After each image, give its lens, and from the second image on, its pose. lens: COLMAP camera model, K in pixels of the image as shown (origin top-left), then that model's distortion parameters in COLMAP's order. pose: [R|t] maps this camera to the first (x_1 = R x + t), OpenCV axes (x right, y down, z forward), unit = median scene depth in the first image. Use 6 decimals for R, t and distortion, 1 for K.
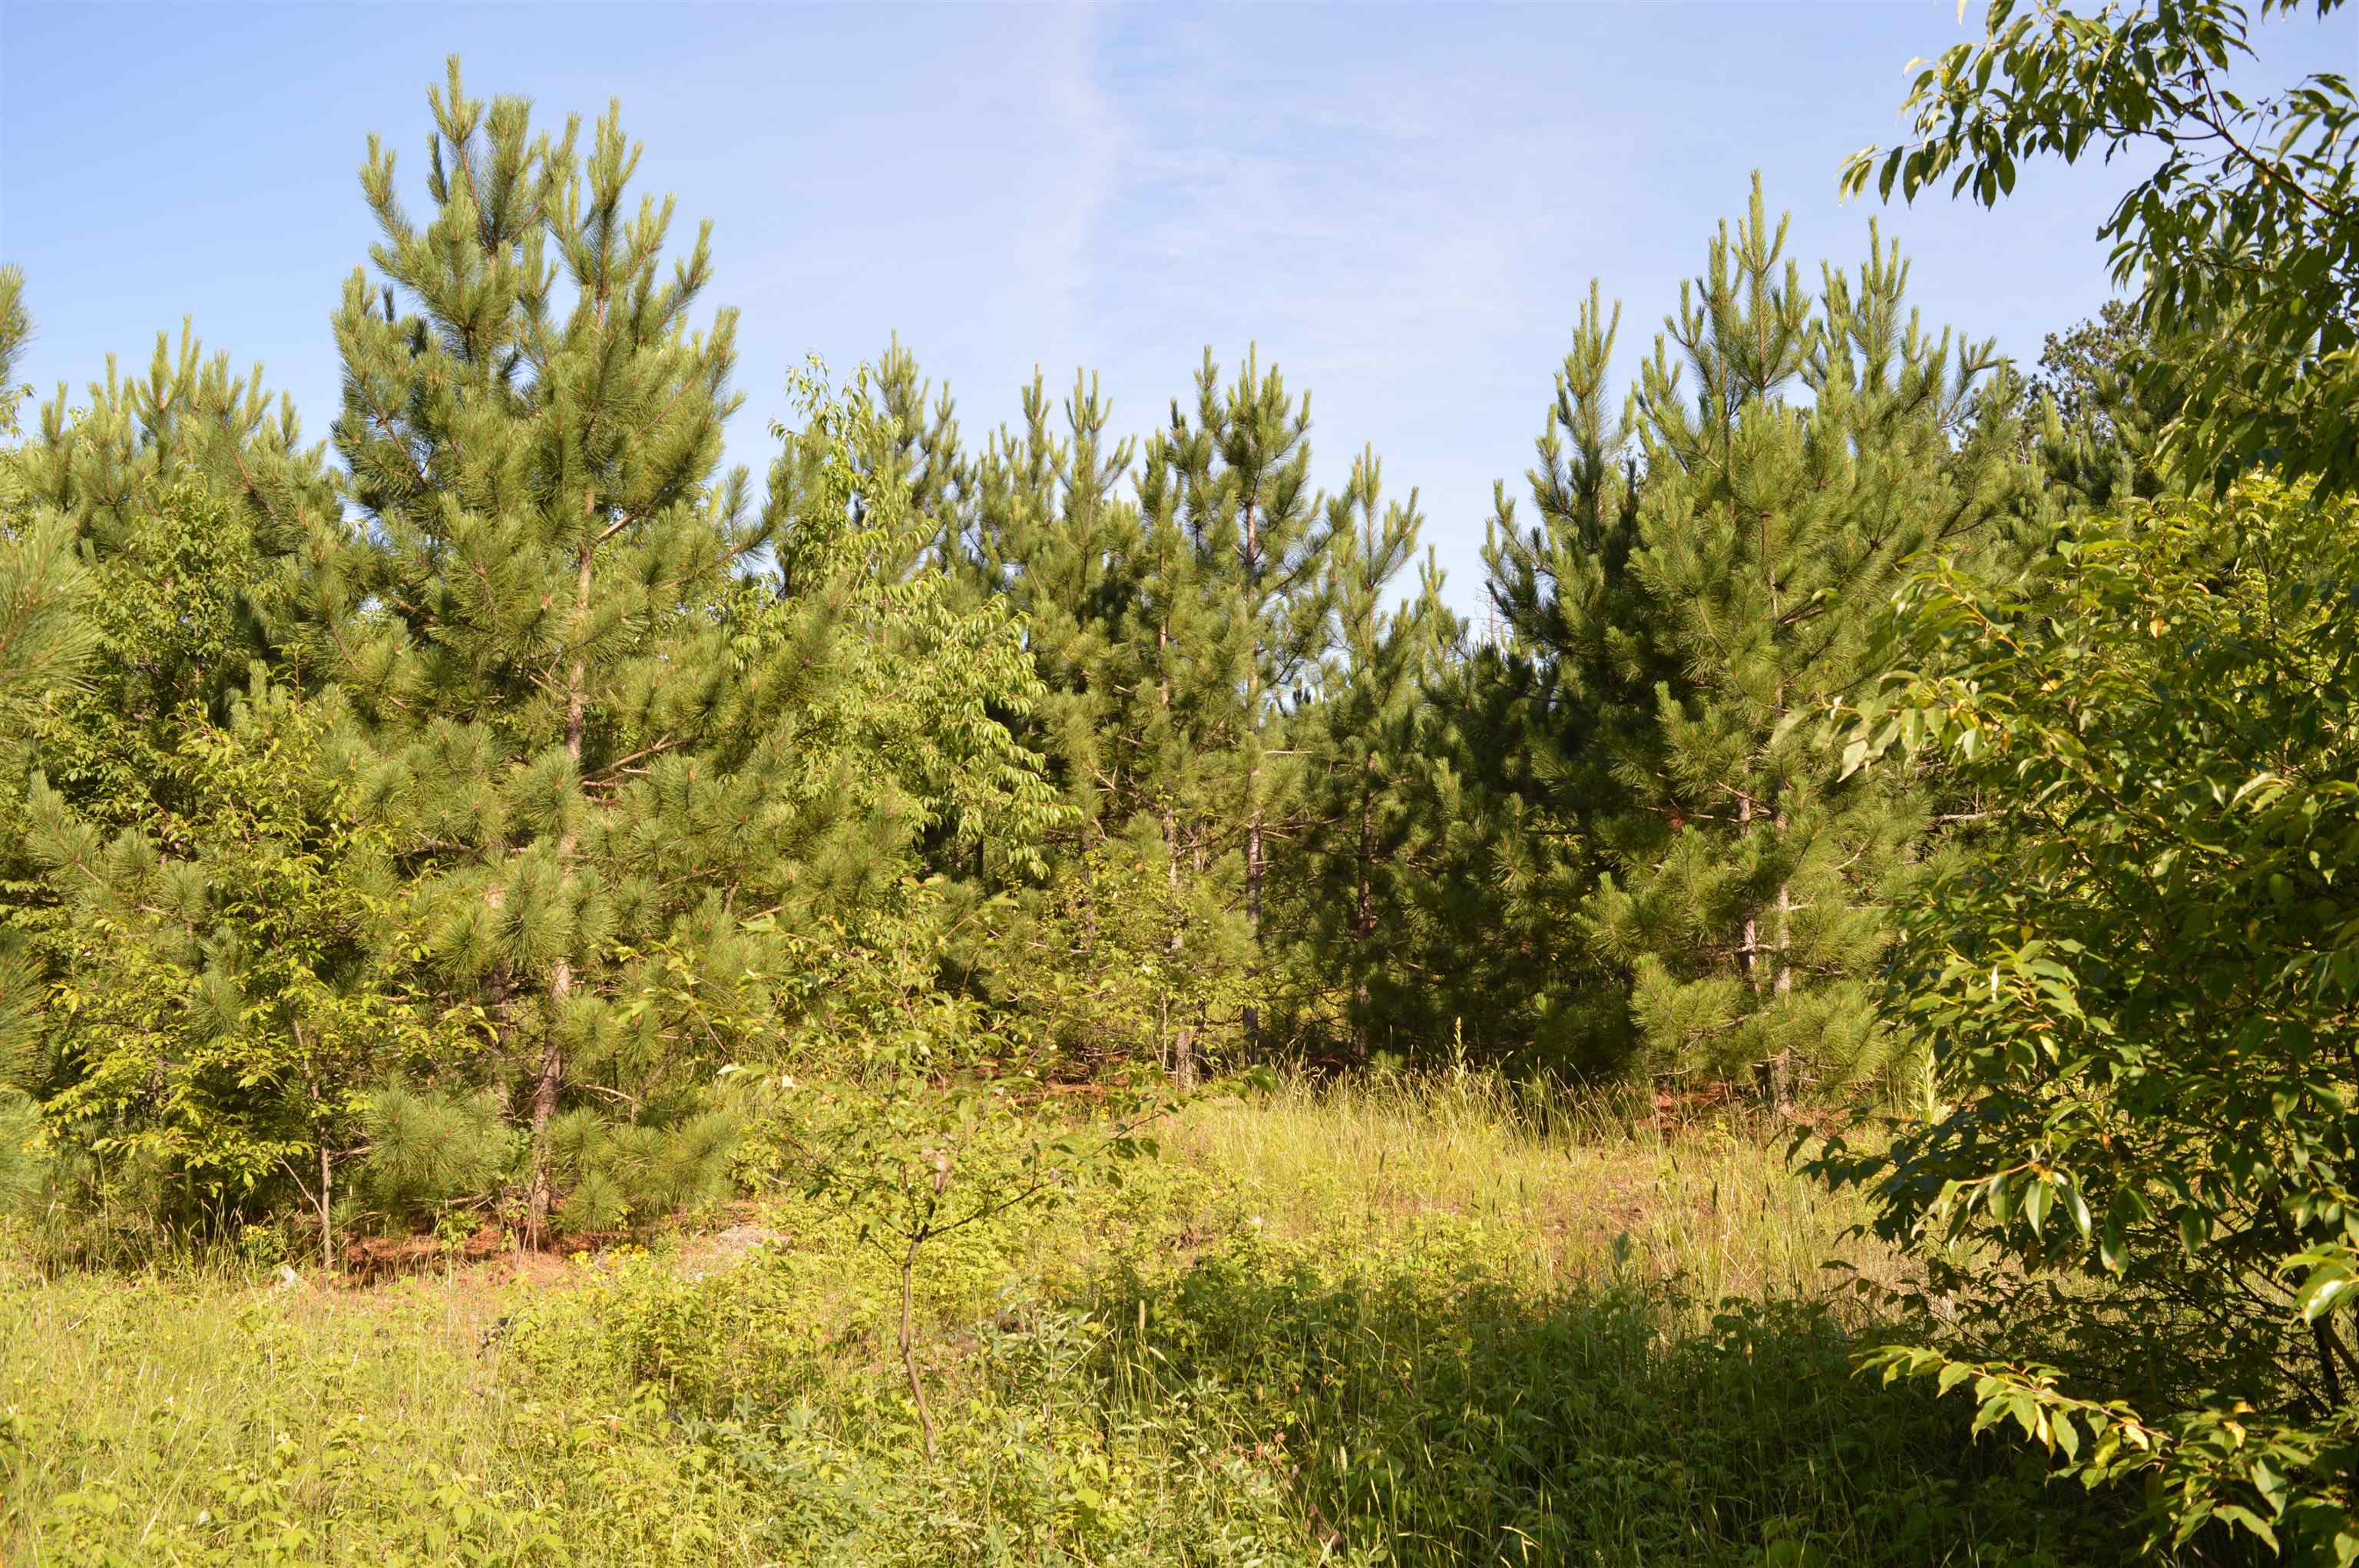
lens RADIAL K [[1886.5, 0, 1163.4], [0, 1886.5, 733.7], [0, 0, 1]] dist [-0.097244, 0.025256]
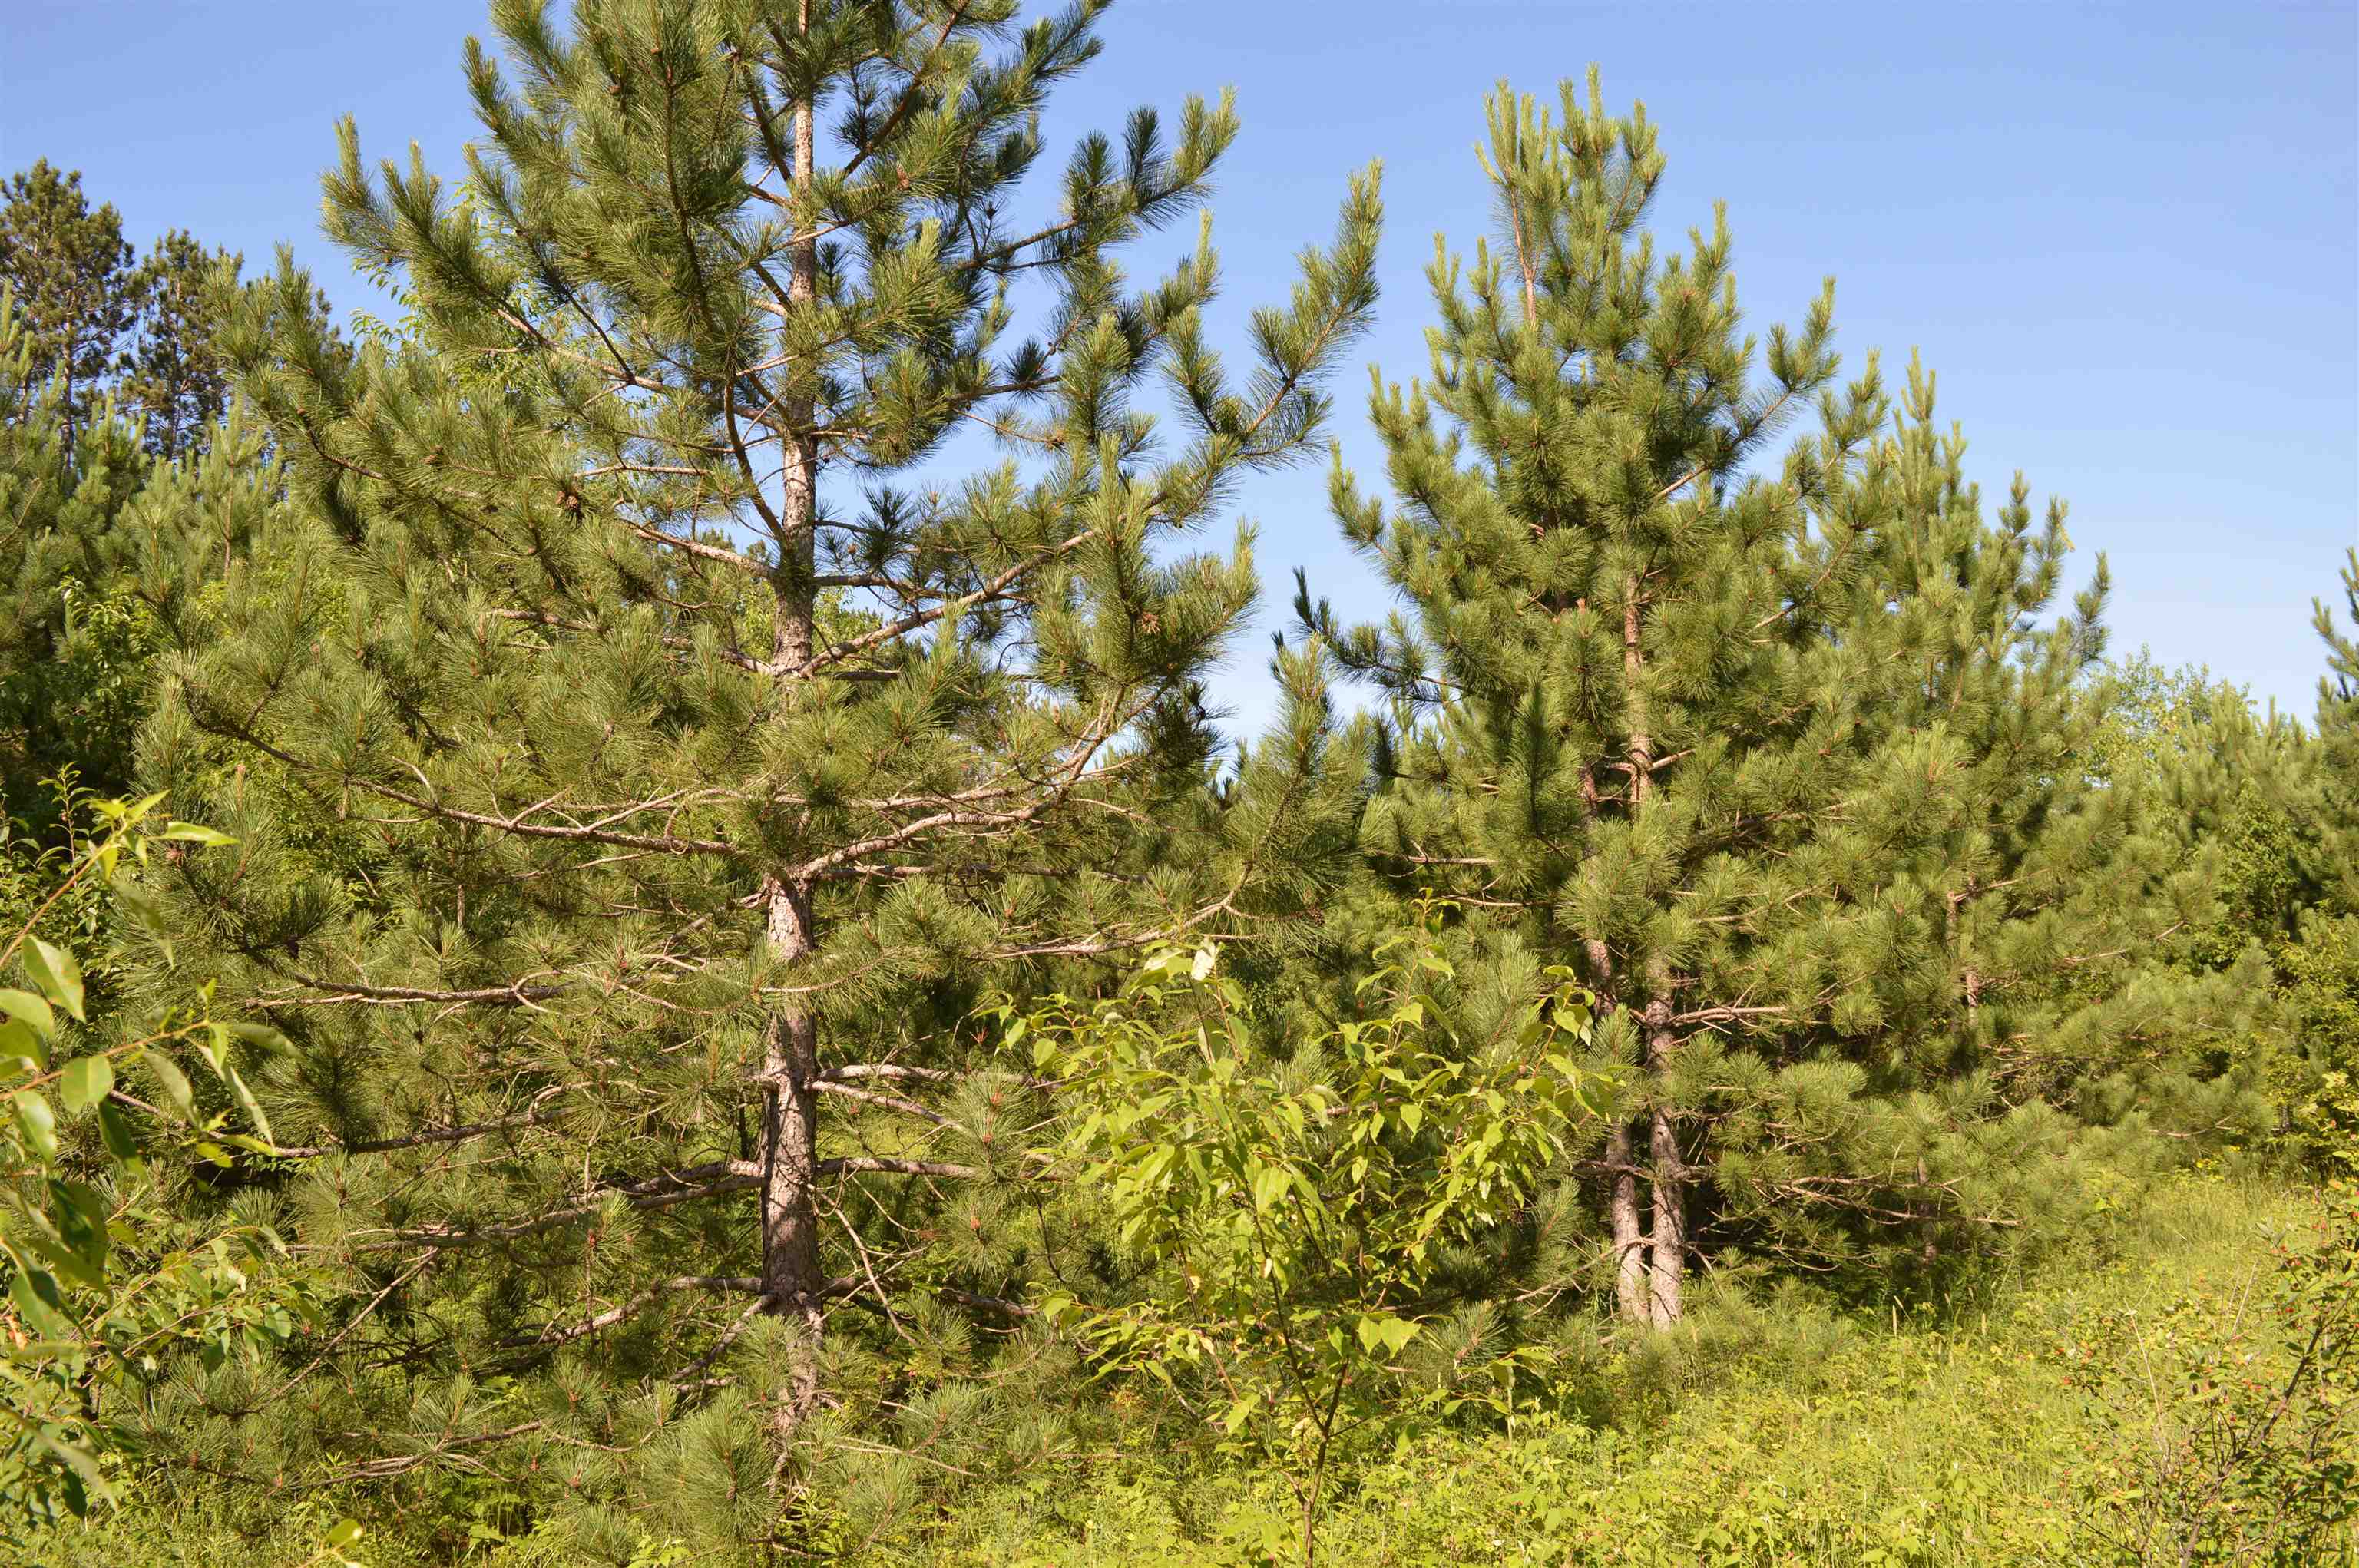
lens RADIAL K [[1886.5, 0, 1161.9], [0, 1886.5, 779.6], [0, 0, 1]] dist [-0.097244, 0.025256]
pose [[0.515531, -0.156984, -0.842368, 0.525846], [0.134861, 0.985687, -0.101158, -0.131204], [0.846192, -0.061453, 0.529323, -1.038169]]
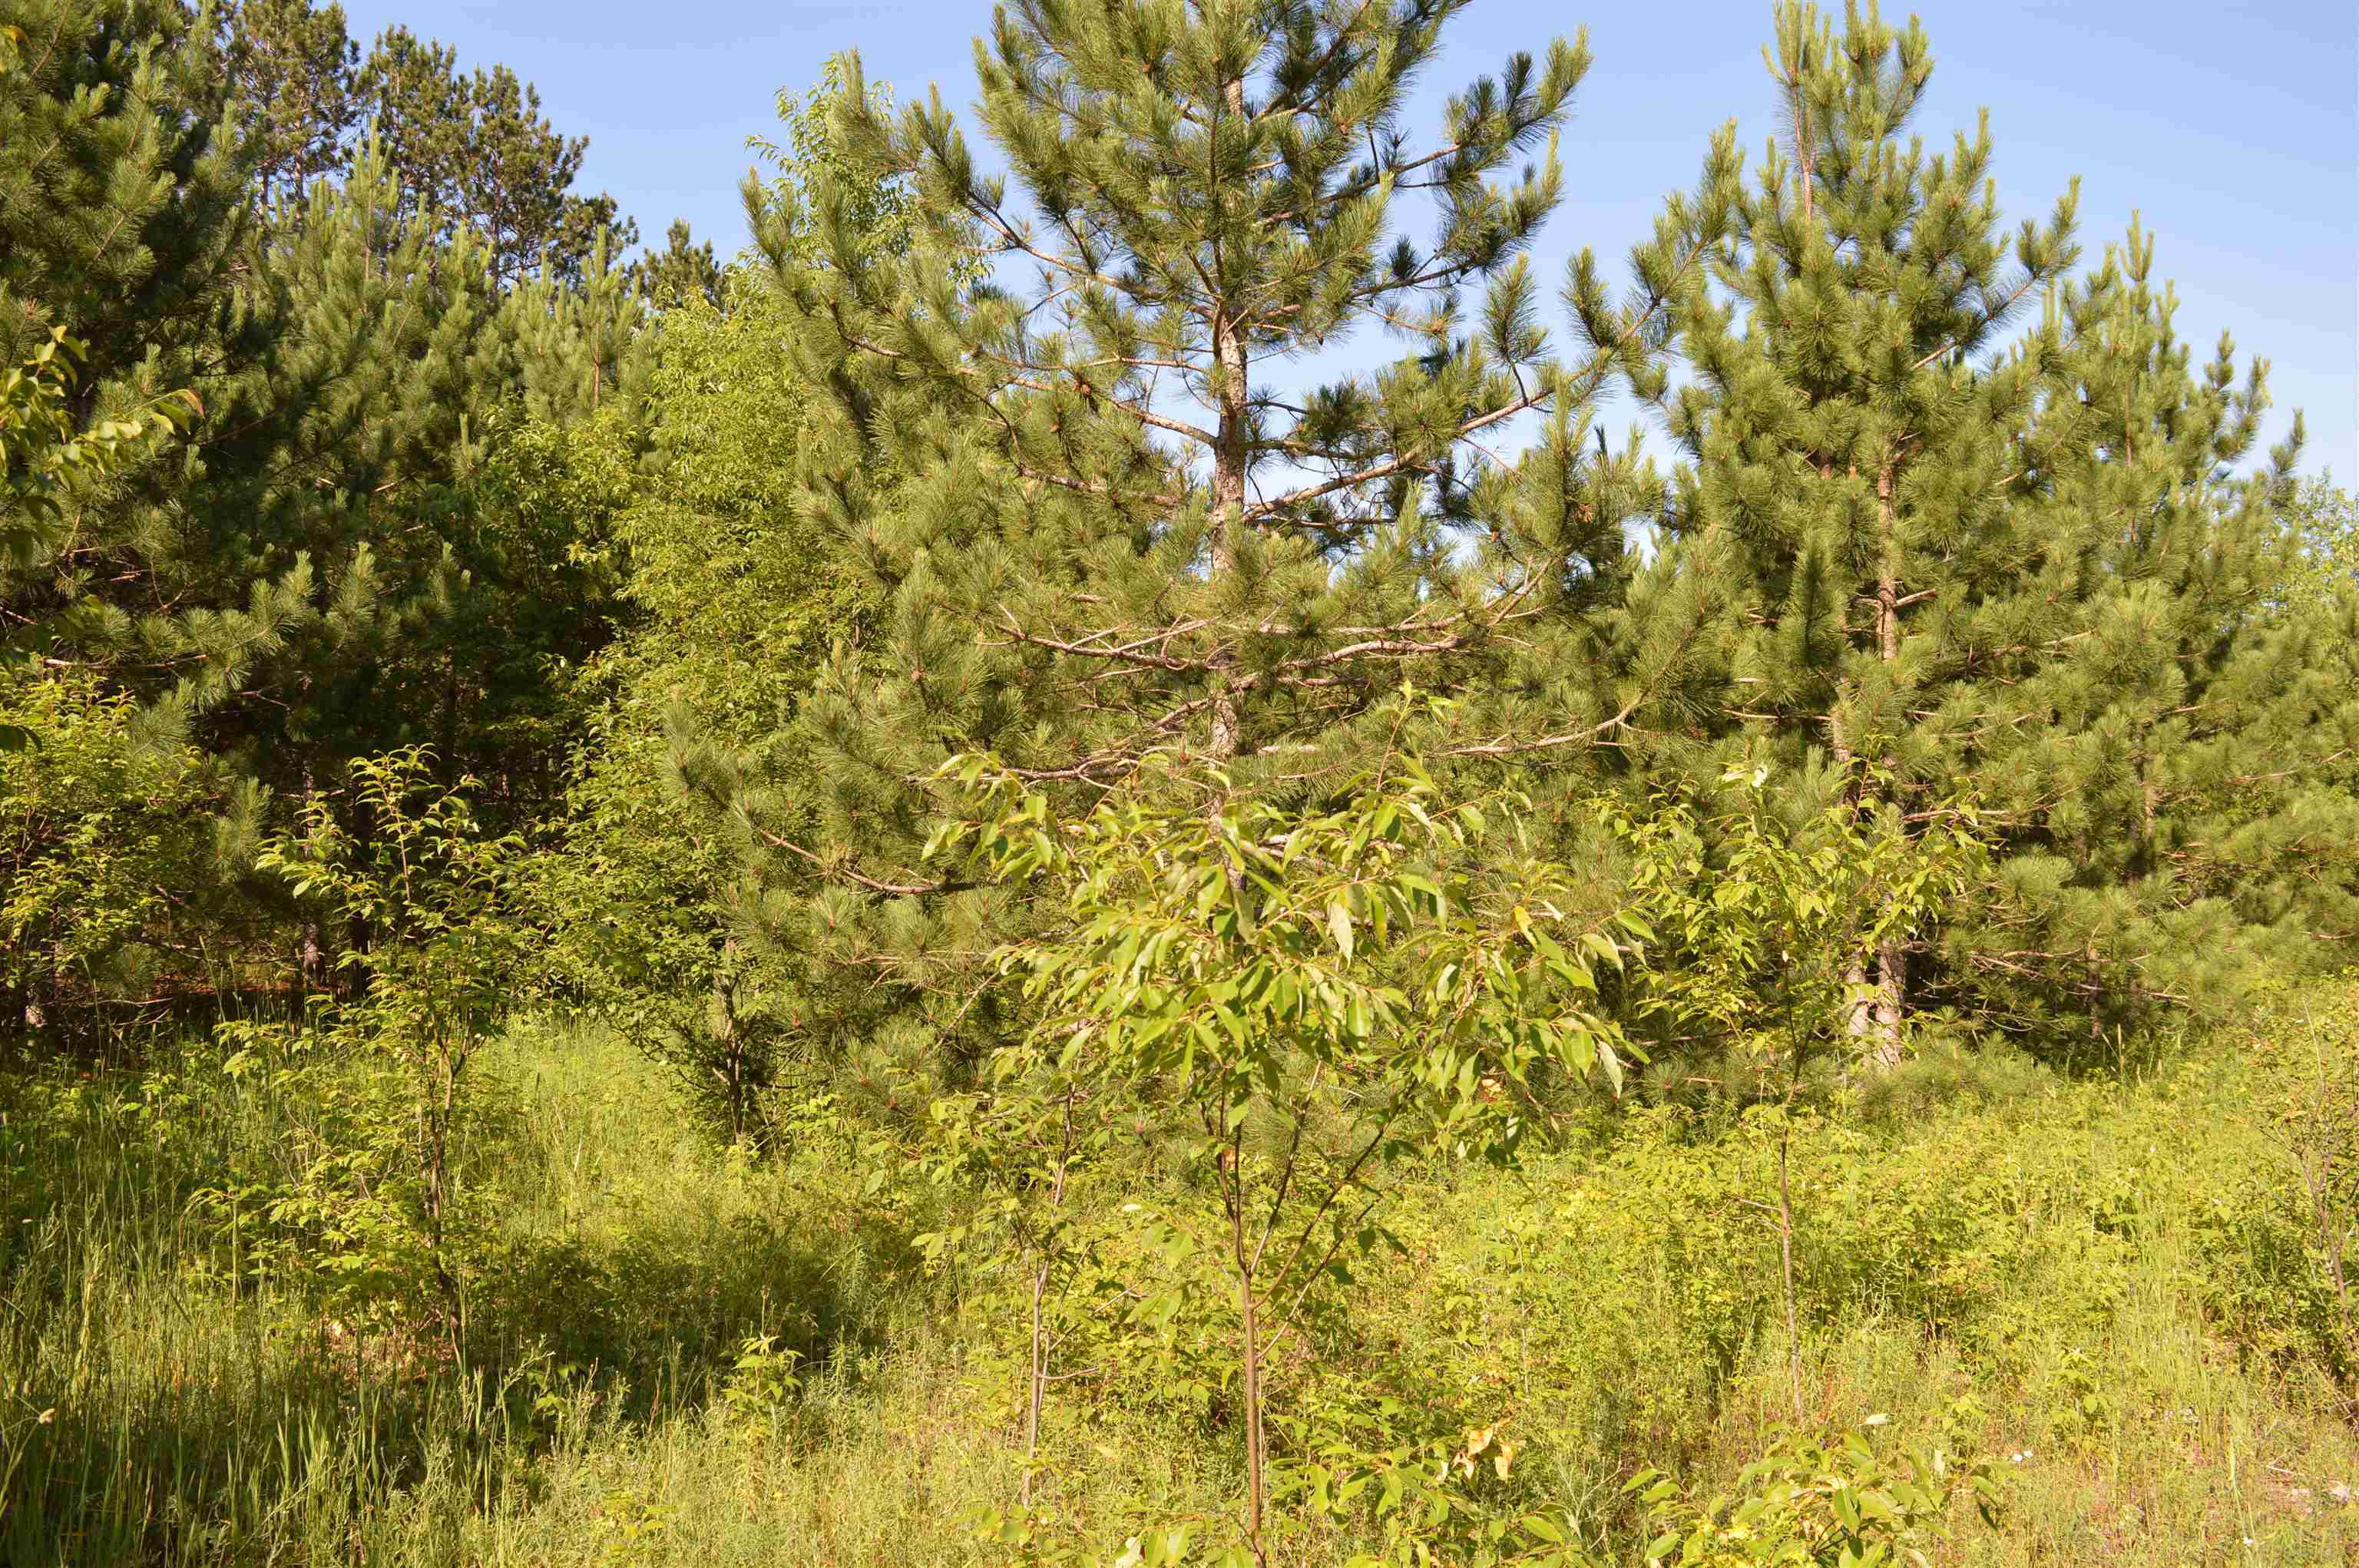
lens RADIAL K [[1886.5, 0, 1172.6], [0, 1886.5, 784.4], [0, 0, 1]] dist [-0.097244, 0.025256]
pose [[0.460185, -0.045221, -0.886671, 0.641870], [0.109082, 0.994015, 0.005919, -0.148652], [0.881097, -0.099444, 0.462363, -1.244341]]
